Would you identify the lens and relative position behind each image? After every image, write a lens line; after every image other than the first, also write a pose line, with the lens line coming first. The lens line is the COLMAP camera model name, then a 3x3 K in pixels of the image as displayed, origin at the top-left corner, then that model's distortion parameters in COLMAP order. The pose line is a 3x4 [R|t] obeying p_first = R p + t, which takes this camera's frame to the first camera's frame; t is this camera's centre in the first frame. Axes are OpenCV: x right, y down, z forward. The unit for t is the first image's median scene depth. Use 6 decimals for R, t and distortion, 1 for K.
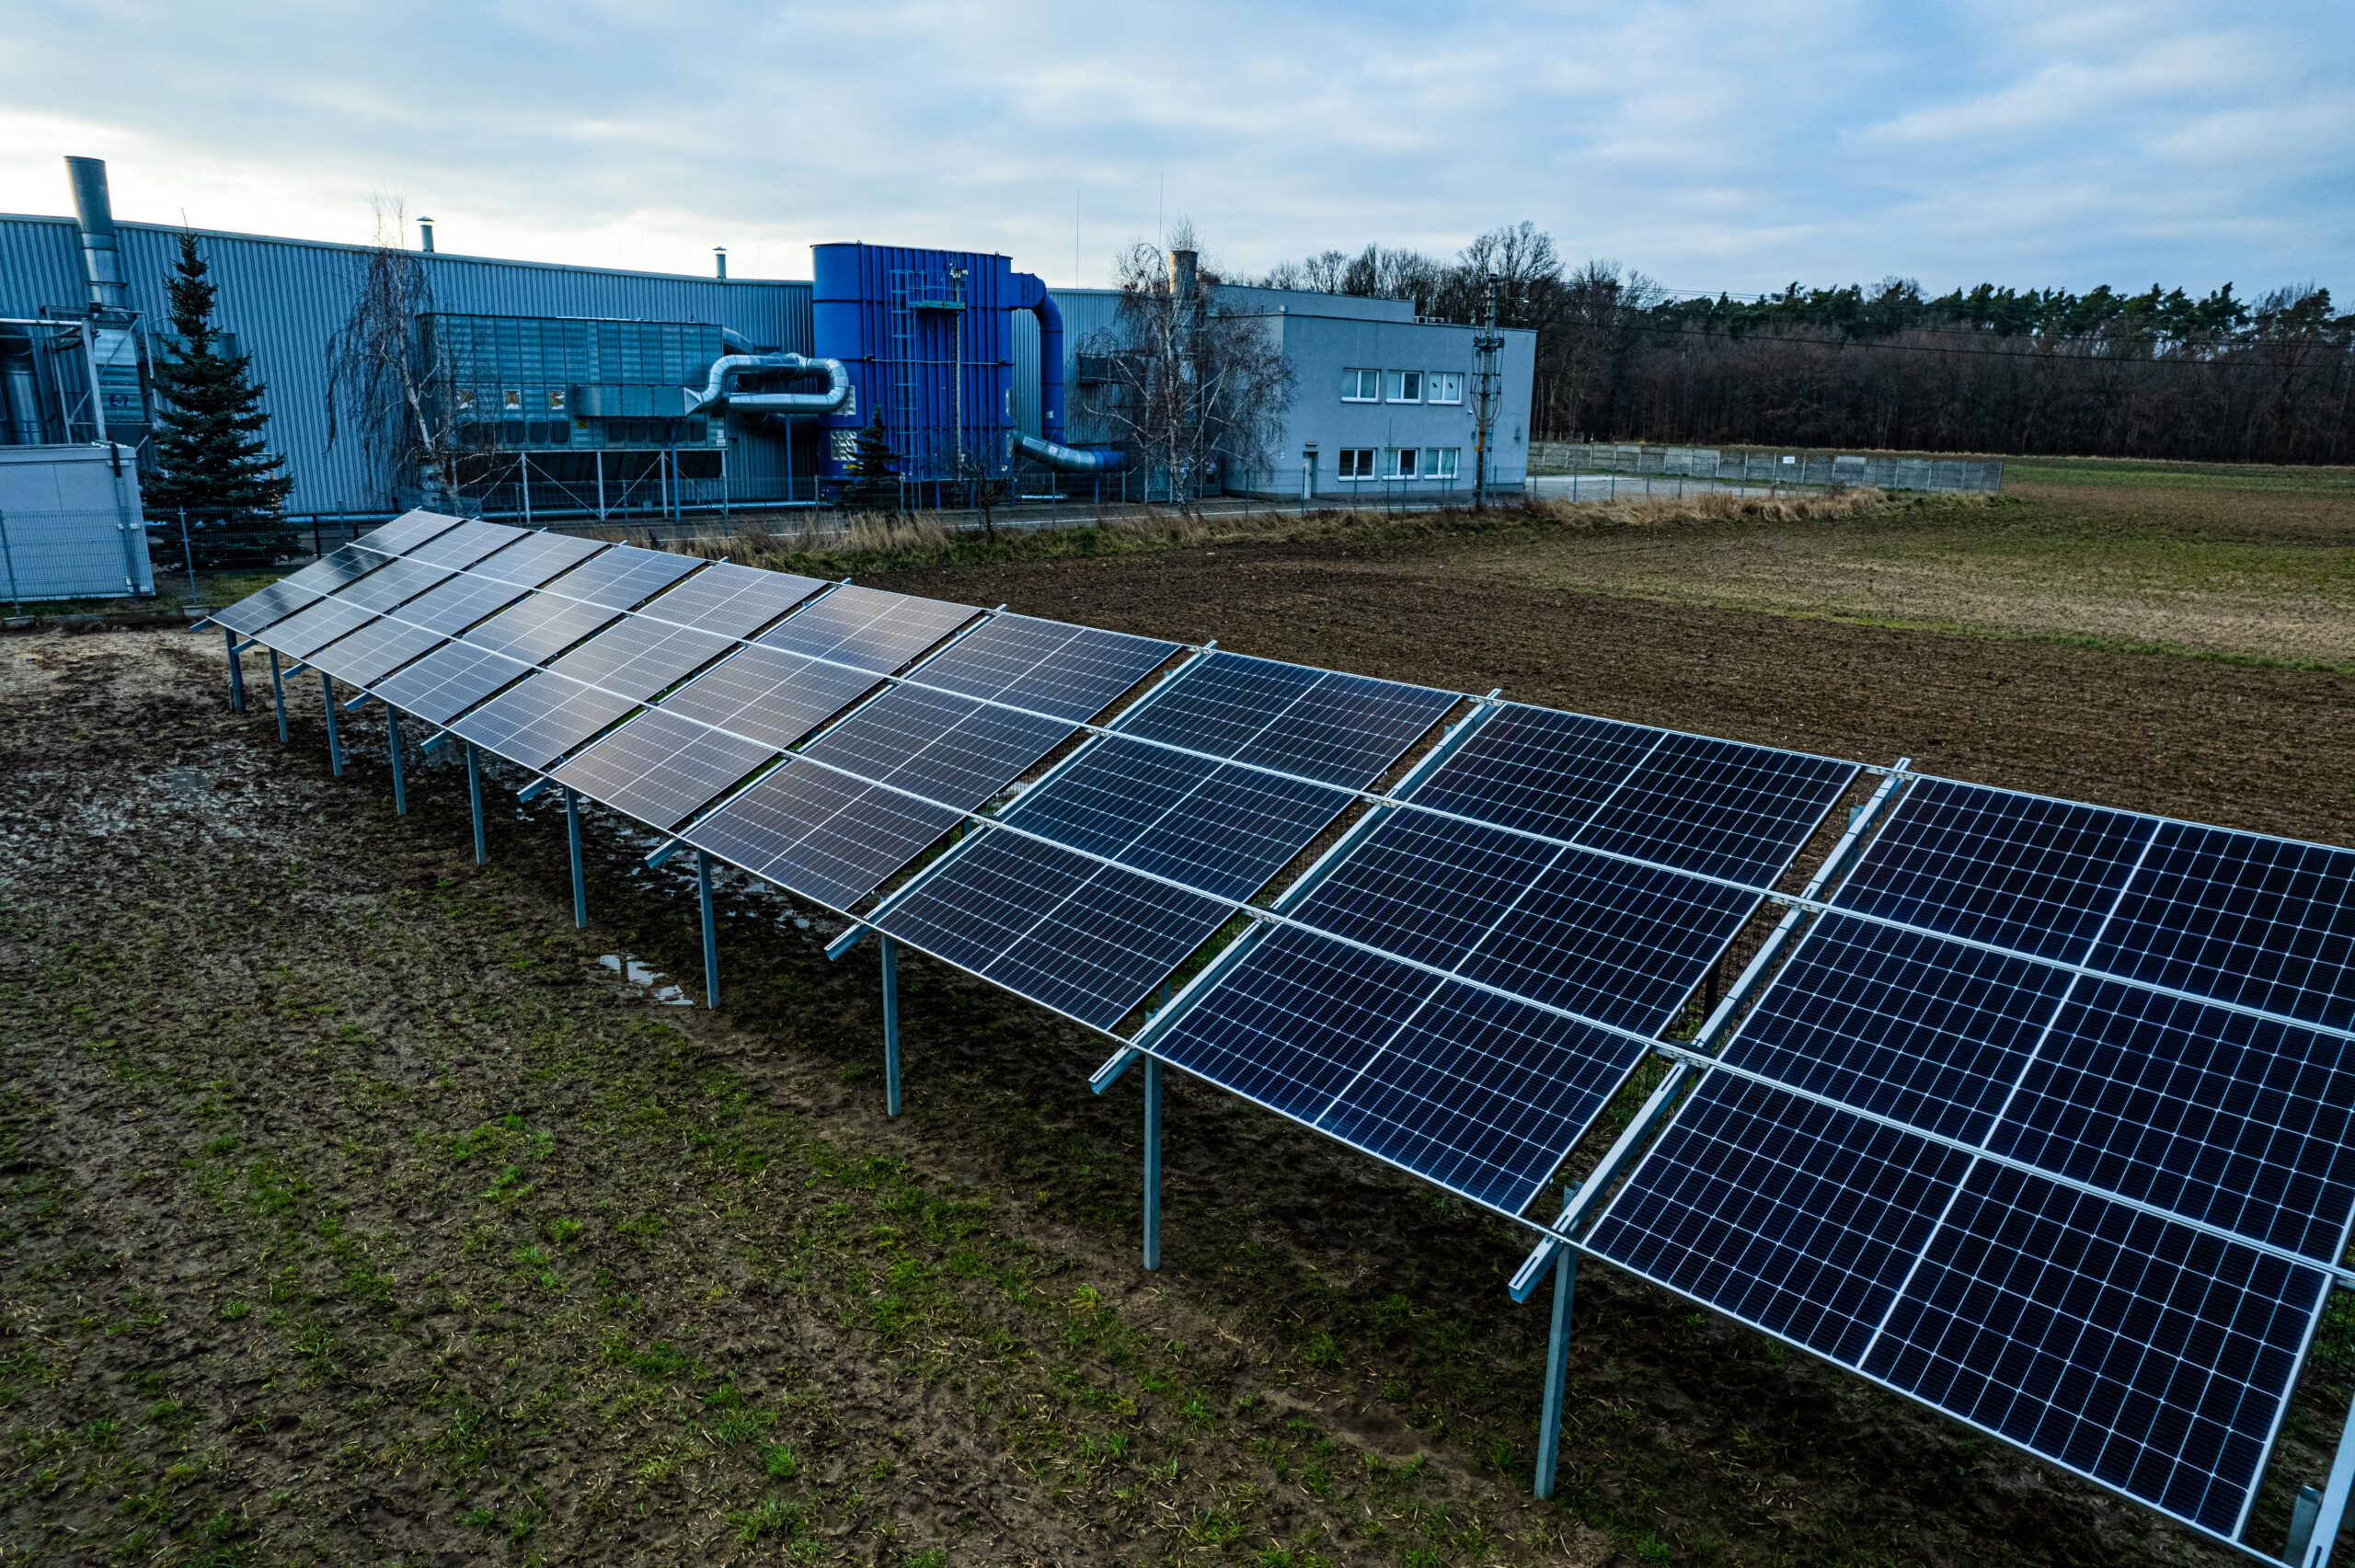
lens RADIAL K [[1511.4, 0, 1186.3], [0, 1511.4, 785.4], [0, 0, 1]] dist [-0.083288, 0.076130]
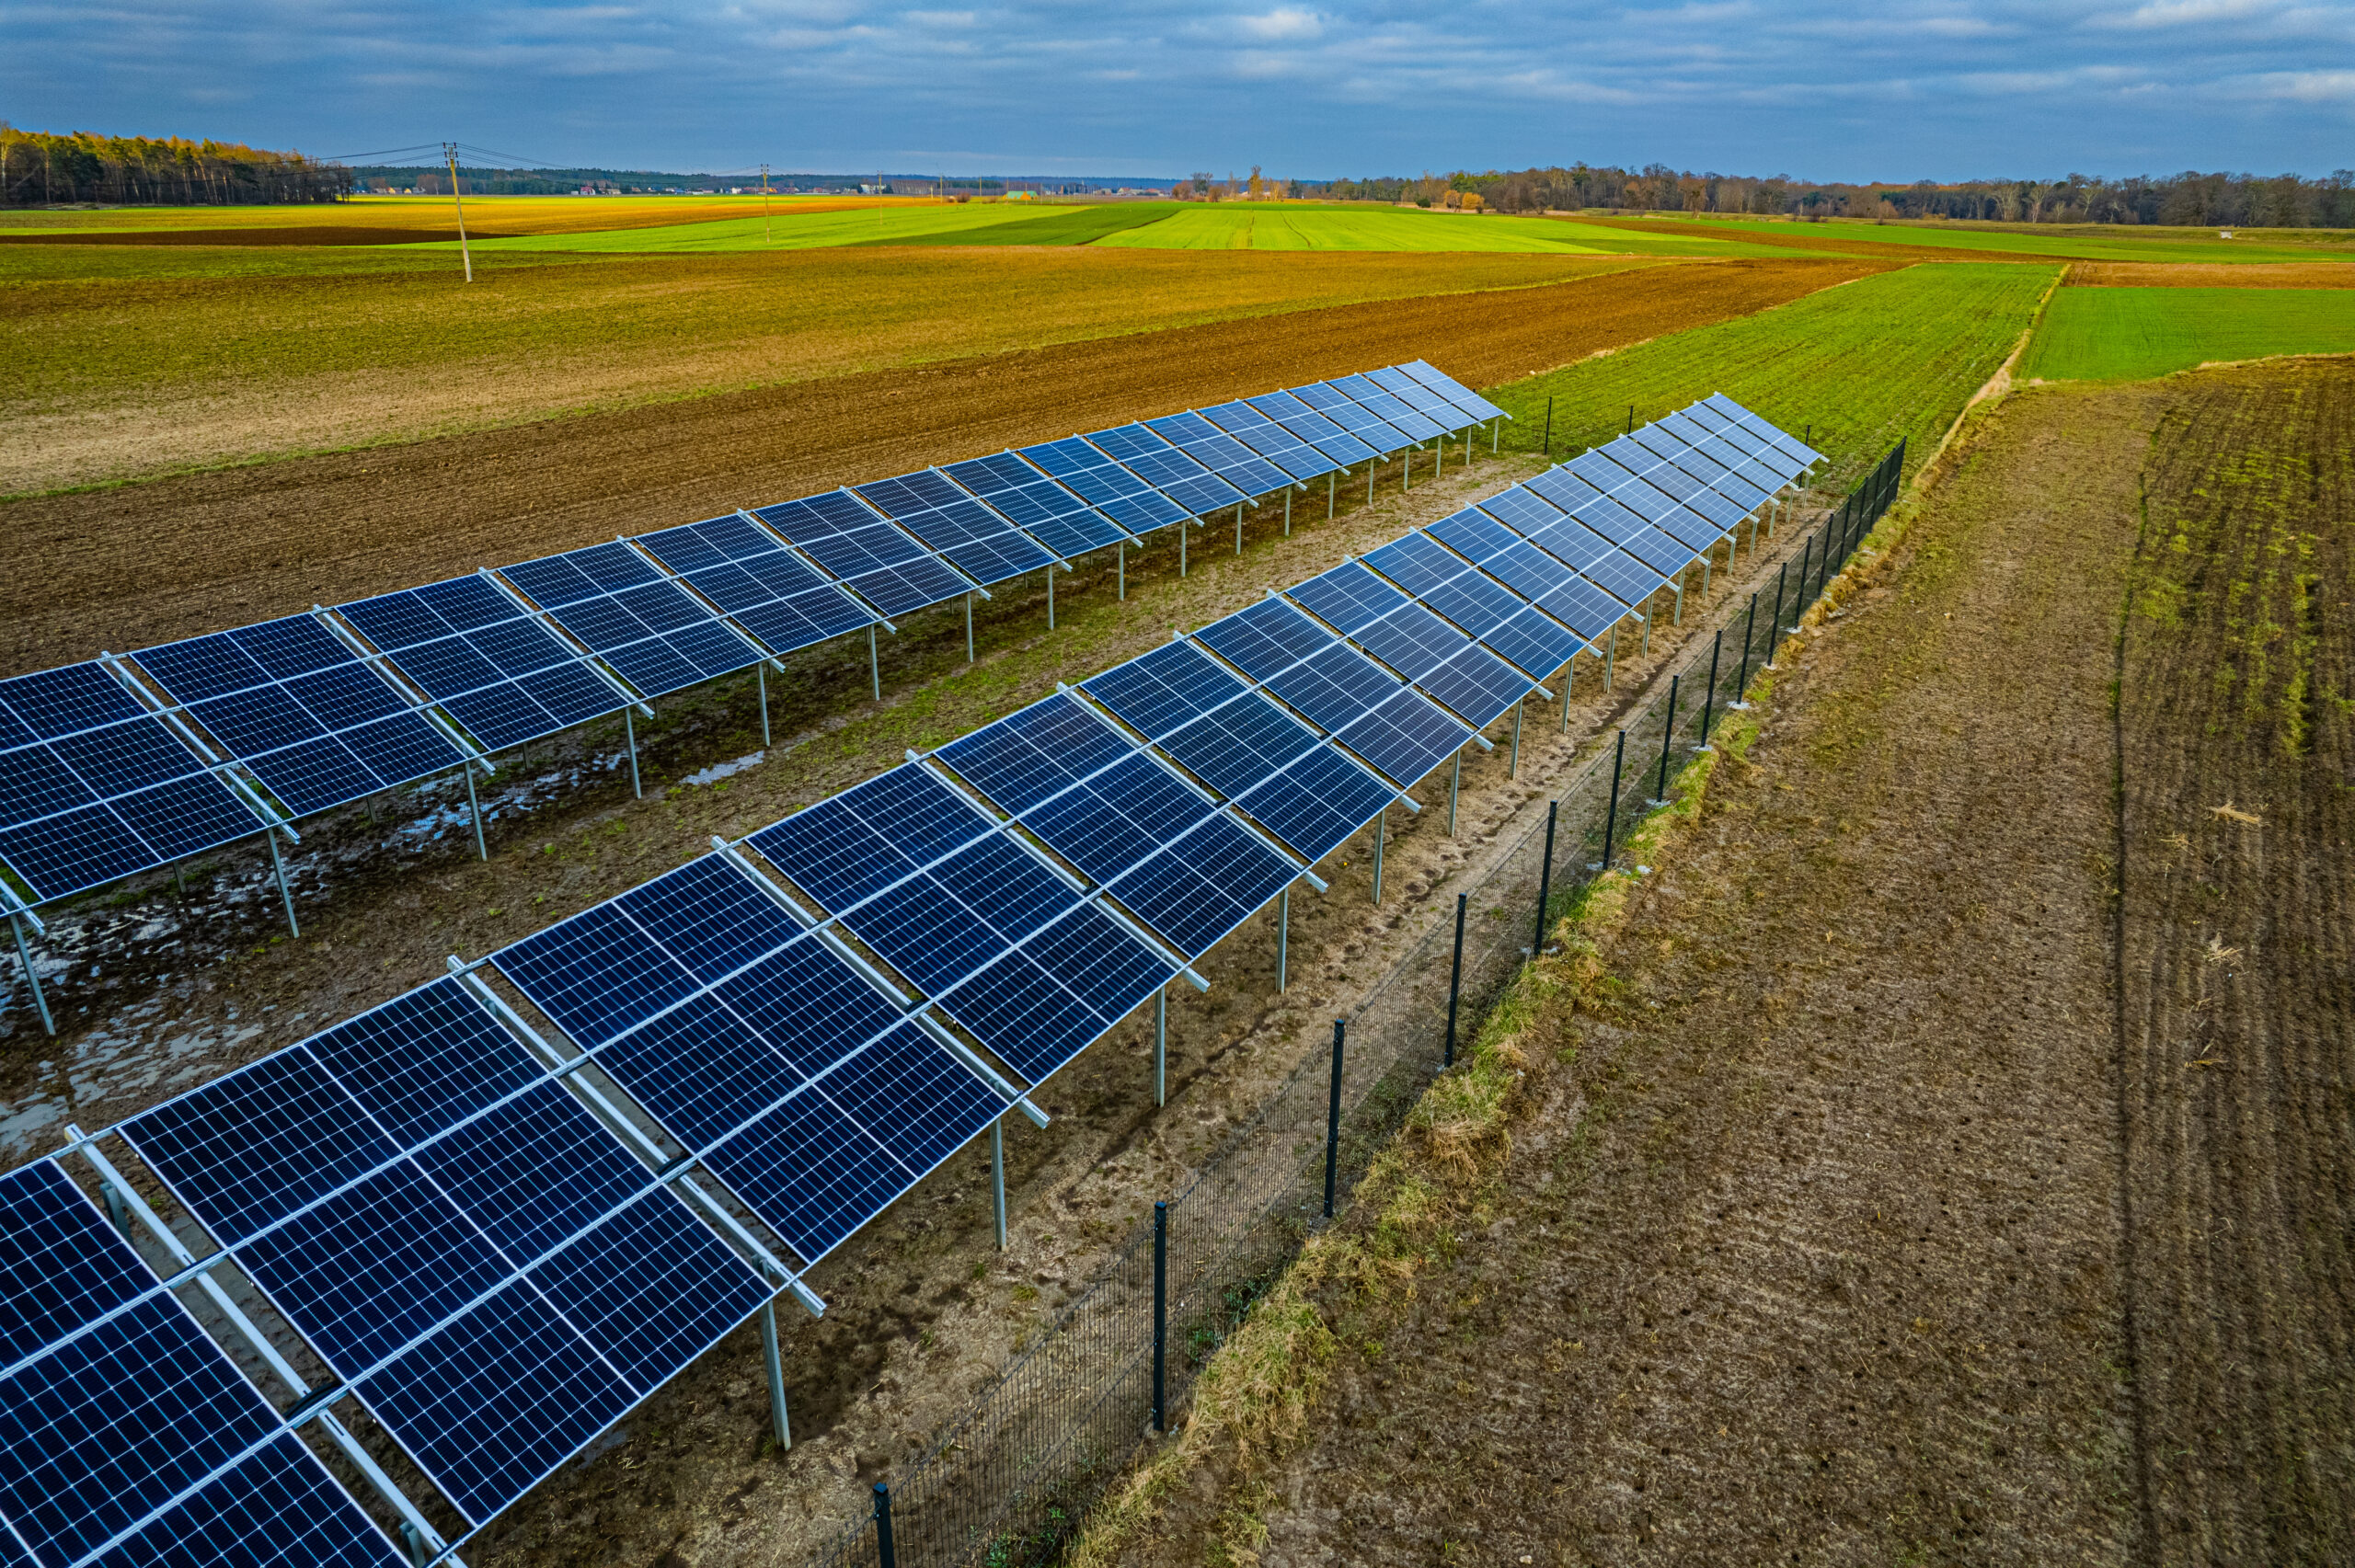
lens RADIAL K [[1511.4, 0, 1186.3], [0, 1511.4, 785.4], [0, 0, 1]] dist [-0.083288, 0.076130]
pose [[-0.258518, -0.377132, 0.889348, -0.464991], [0.221162, 0.873084, 0.434524, -0.112910], [-0.940349, 0.309023, -0.142301, 0.162968]]
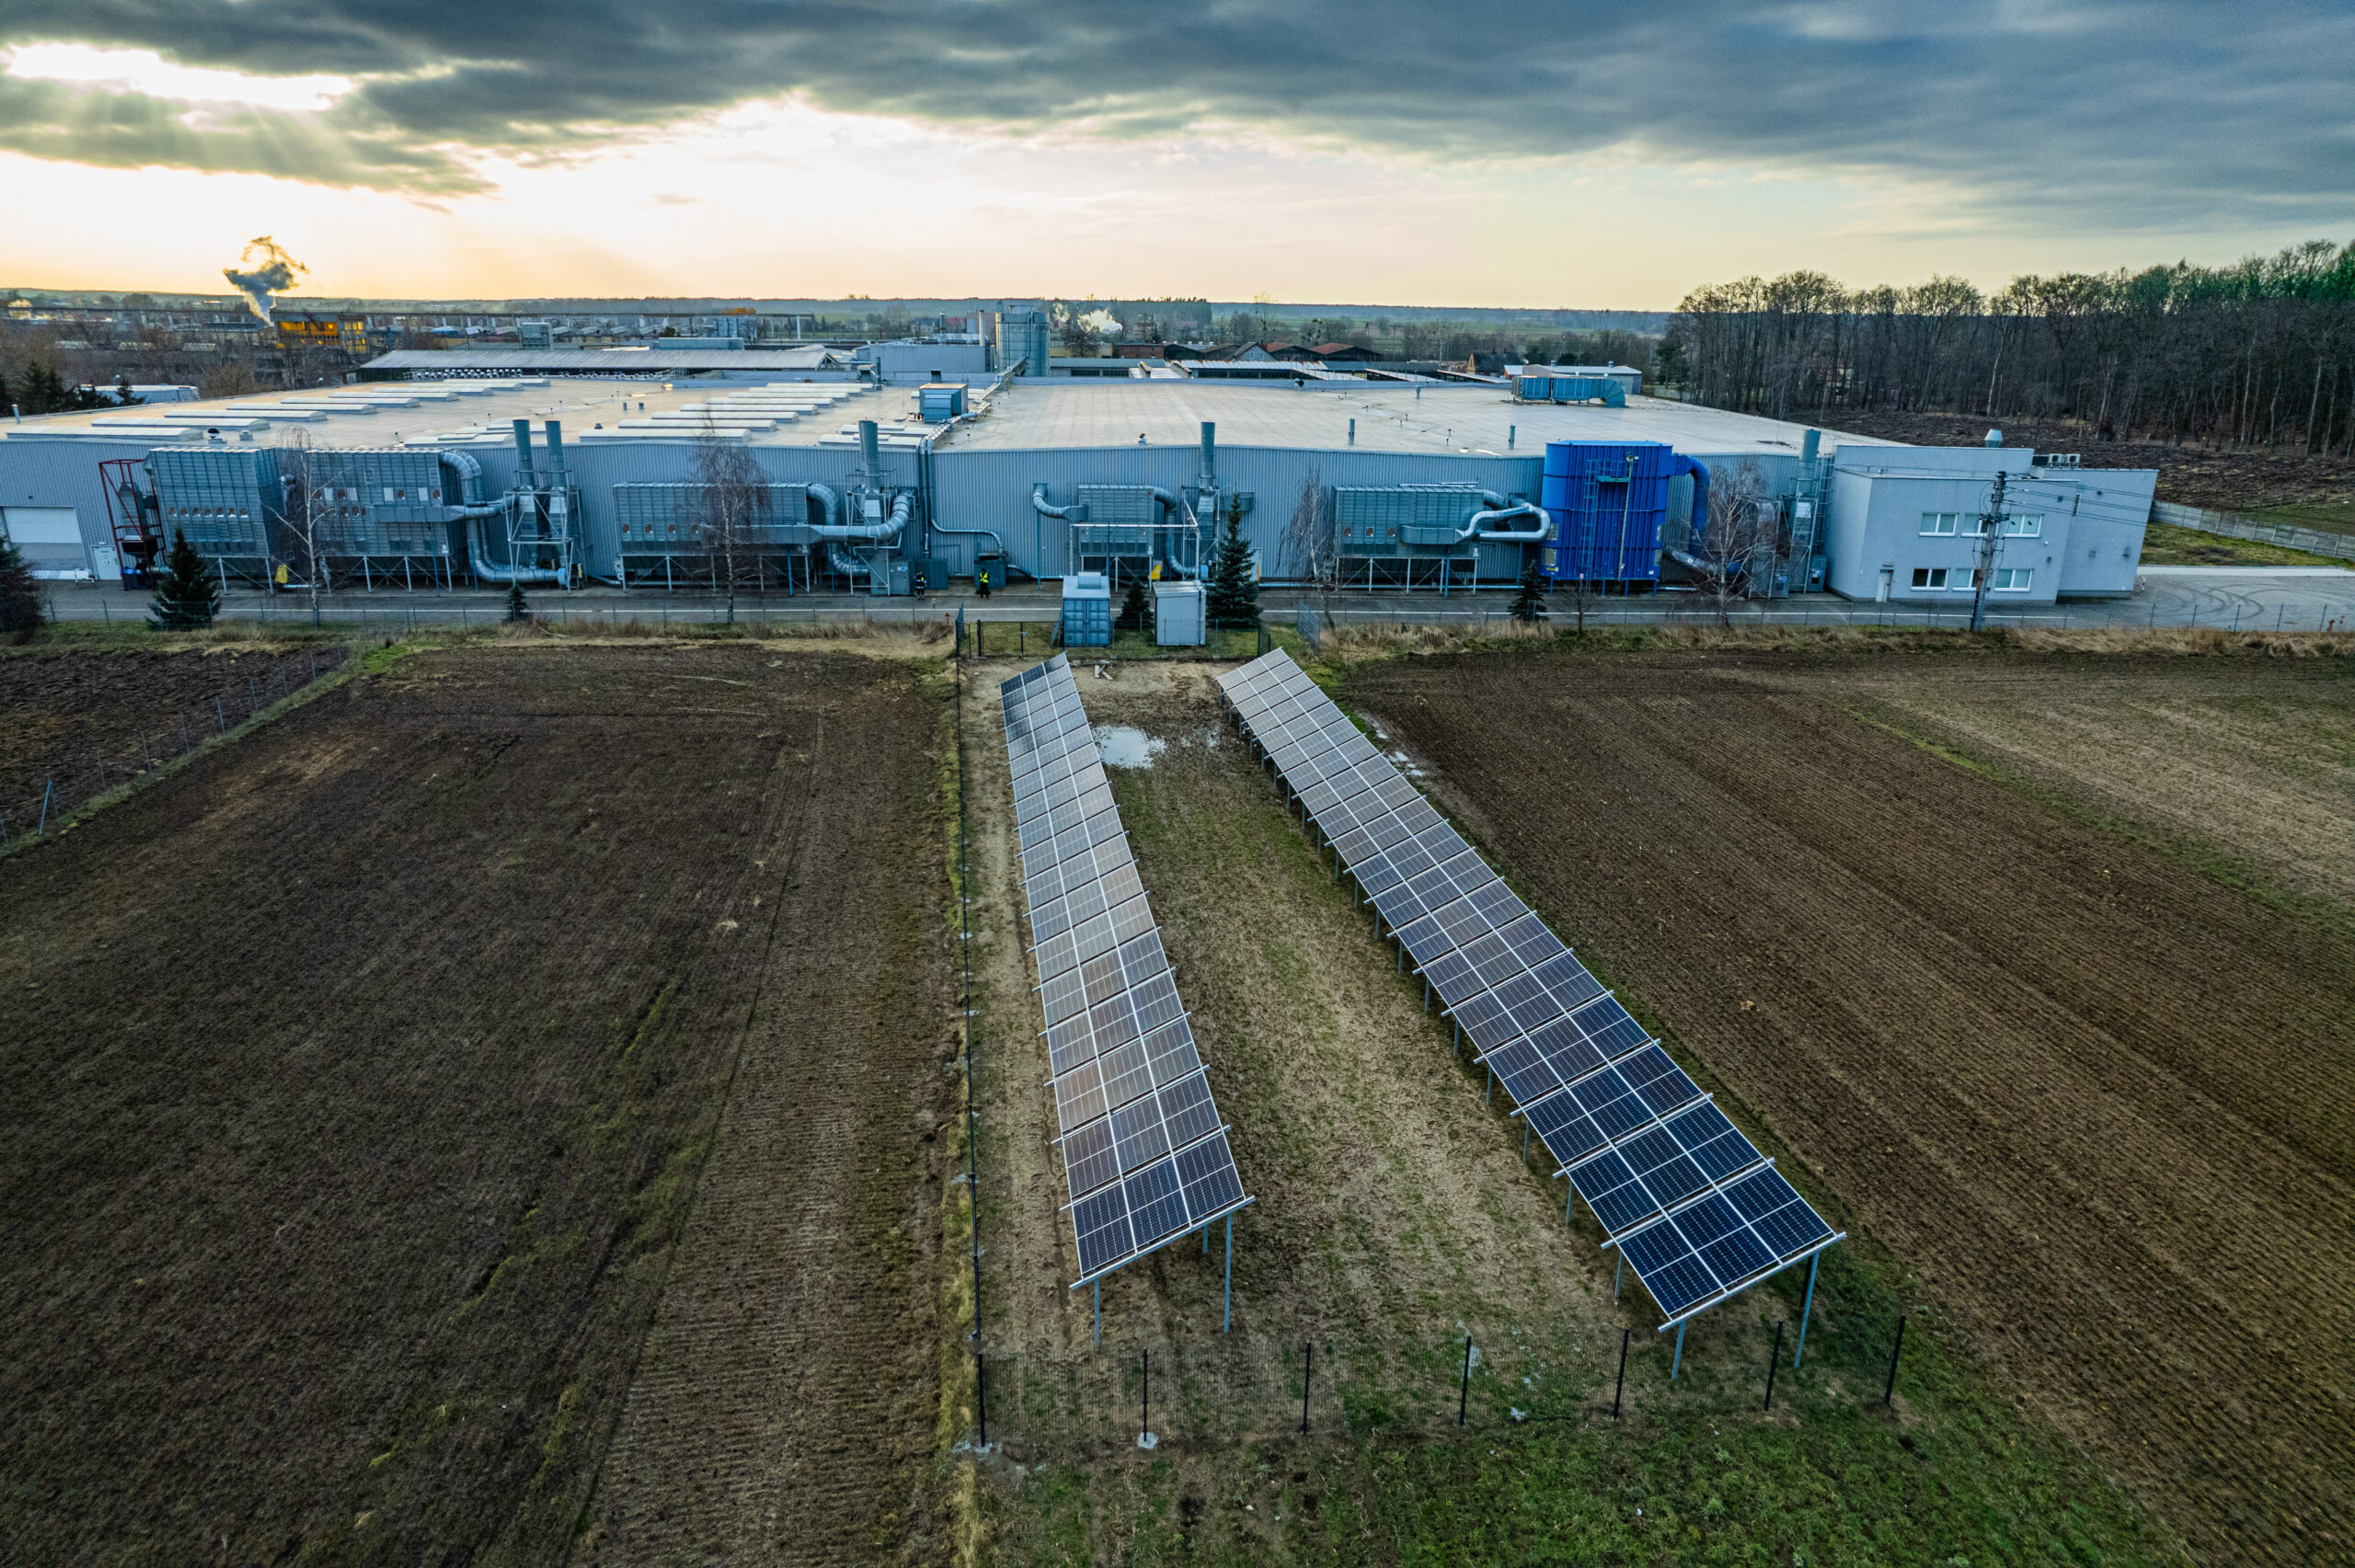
lens RADIAL K [[1504.4, 0, 1184.1], [0, 1504.4, 797.1], [0, 0, 1]] dist [-0.077018, 0.069147]
pose [[0.811989, 0.176192, -0.556445, 0.441752], [-0.141951, 0.984338, 0.104538, -0.073366], [0.566148, -0.005895, 0.824282, -0.670336]]
